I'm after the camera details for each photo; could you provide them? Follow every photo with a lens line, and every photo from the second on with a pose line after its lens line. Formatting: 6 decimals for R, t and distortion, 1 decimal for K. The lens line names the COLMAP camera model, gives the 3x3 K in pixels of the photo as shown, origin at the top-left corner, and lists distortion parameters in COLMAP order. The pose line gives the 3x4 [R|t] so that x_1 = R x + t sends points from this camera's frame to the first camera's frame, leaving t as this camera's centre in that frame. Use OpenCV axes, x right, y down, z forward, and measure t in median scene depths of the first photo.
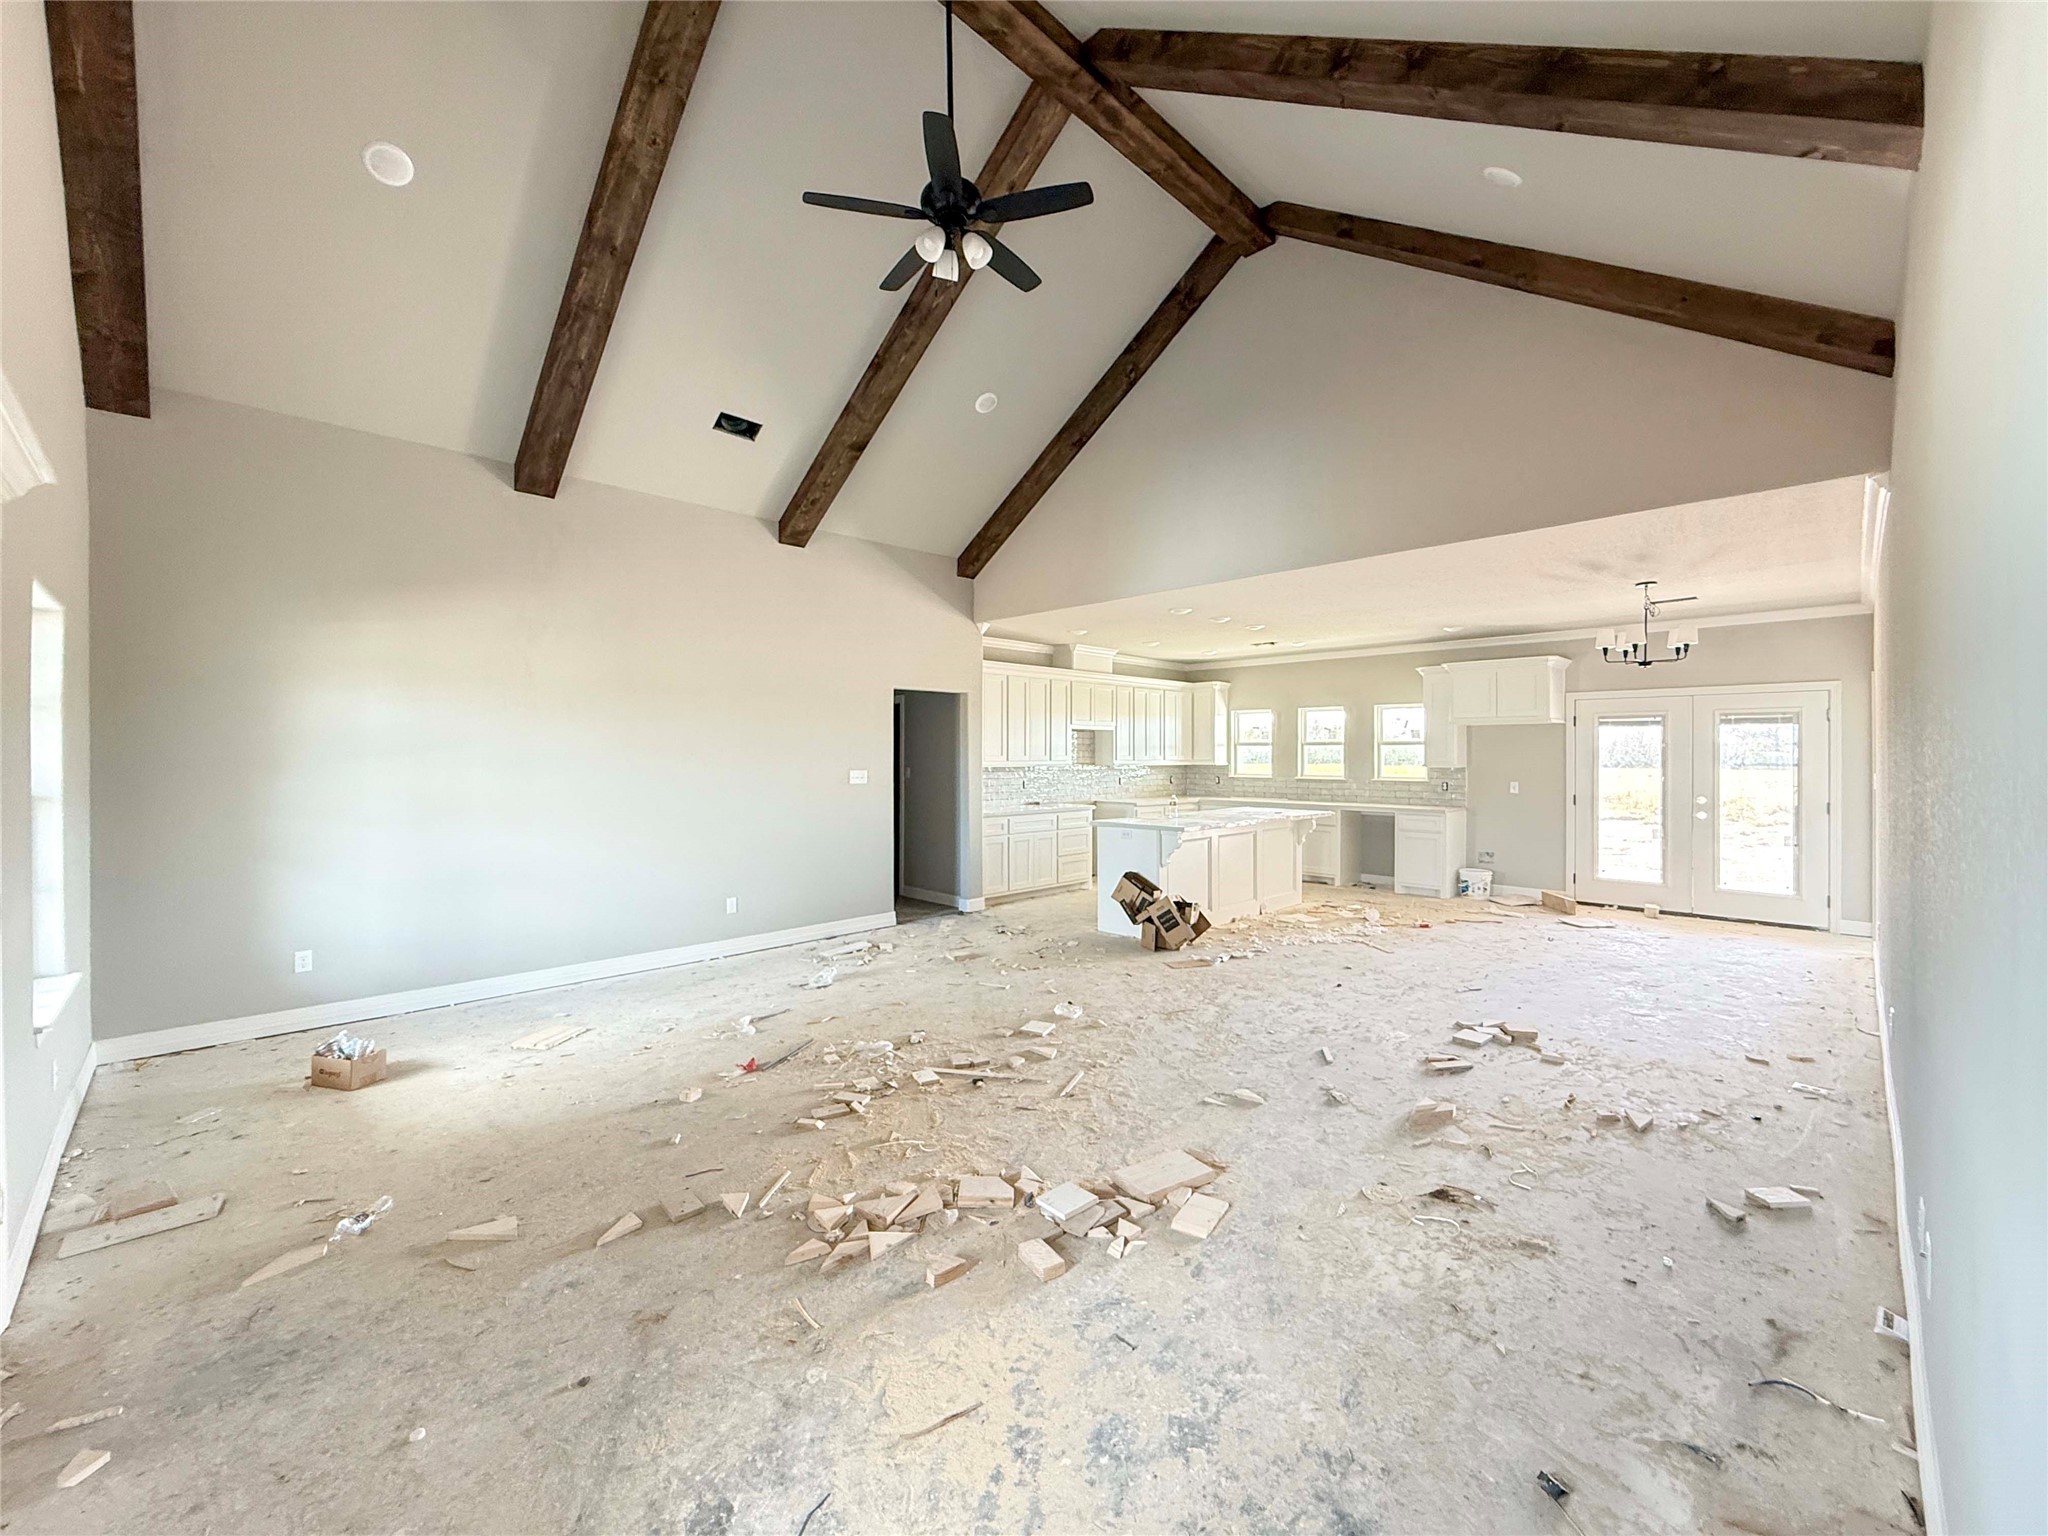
lens RADIAL K [[825.5, 0, 1024.0], [0, 825.5, 768.0], [0, 0, 1]] dist [-0.000615, -0.000019]
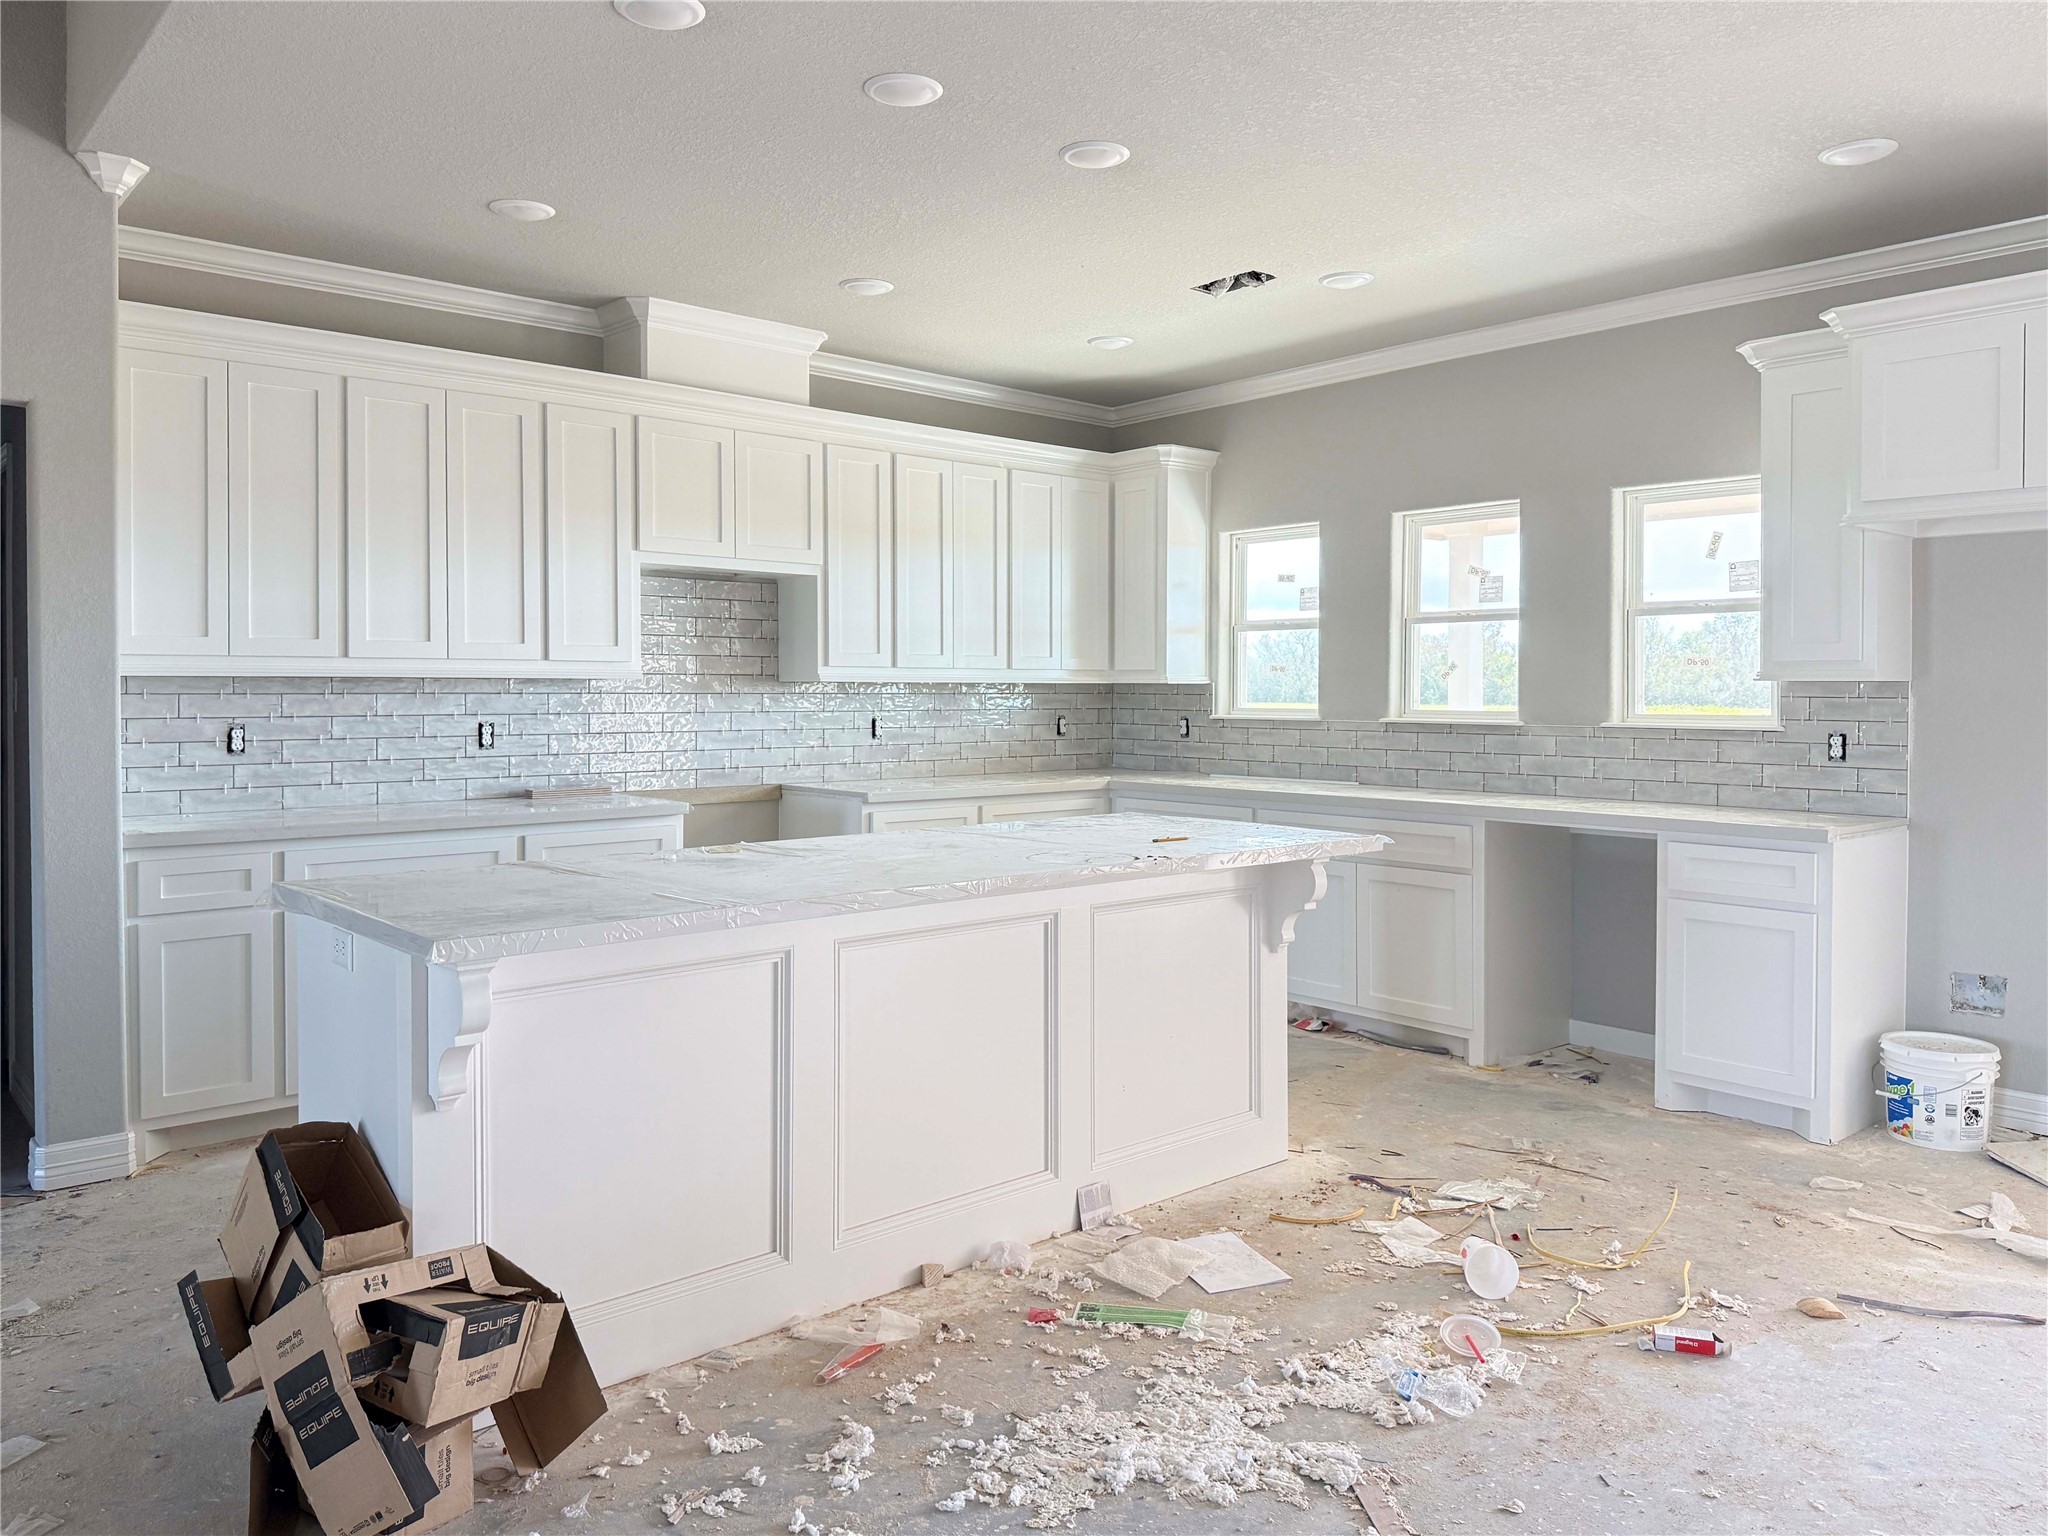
lens RADIAL K [[1453.2, 0, 1023.8], [0, 1453.2, 719.4], [0, 0, 1]] dist [0.078859, -0.105128]
pose [[0.997450, 0.001611, -0.071352, 0.238691], [-0.001149, 0.999978, 0.006519, 0.008871], [0.071361, -0.006421, 0.997430, 0.419365]]
